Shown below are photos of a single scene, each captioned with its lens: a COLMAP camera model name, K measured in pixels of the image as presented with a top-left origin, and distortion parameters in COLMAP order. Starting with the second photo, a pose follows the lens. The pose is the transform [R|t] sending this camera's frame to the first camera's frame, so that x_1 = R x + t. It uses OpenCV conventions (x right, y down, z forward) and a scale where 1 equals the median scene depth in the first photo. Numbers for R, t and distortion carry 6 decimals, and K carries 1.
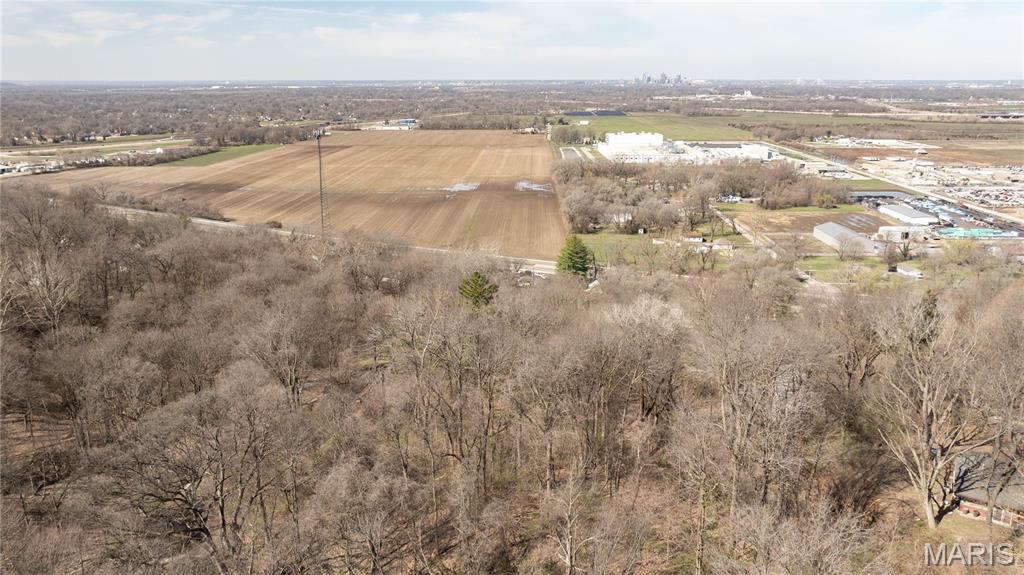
lens RADIAL K [[717.0, 0, 510.4], [0, 717.0, 287.1], [0, 0, 1]] dist [-0.025527, 0.017040]
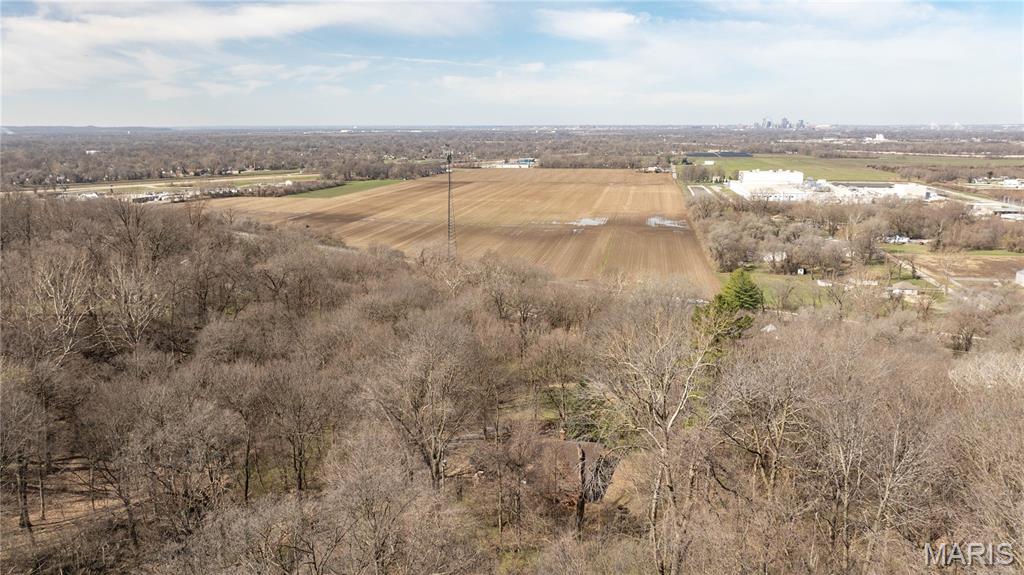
lens RADIAL K [[717.0, 0, 518.7], [0, 717.0, 290.1], [0, 0, 1]] dist [-0.025527, 0.017040]
pose [[0.989464, 0.032349, -0.141121, -0.019532], [-0.040022, 0.997851, -0.051872, 0.002137], [0.139140, 0.056974, 0.988632, 0.048795]]
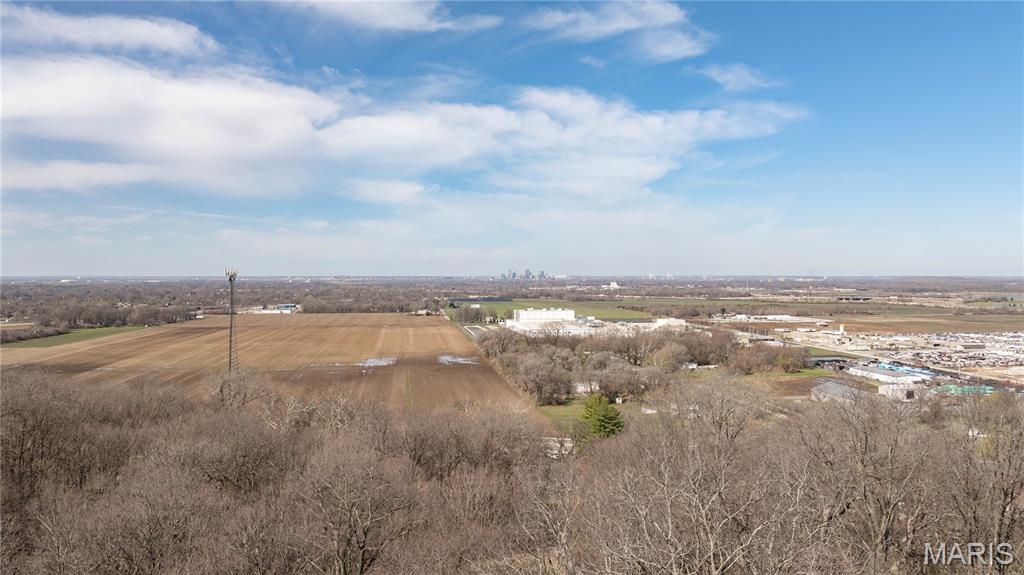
lens RADIAL K [[717.0, 0, 515.8], [0, 717.0, 288.9], [0, 0, 1]] dist [-0.025527, 0.017040]
pose [[0.982772, 0.000957, 0.184818, -0.051424], [0.047114, 0.965653, -0.255528, 0.002600], [-0.178715, 0.259834, 0.948972, 0.106301]]
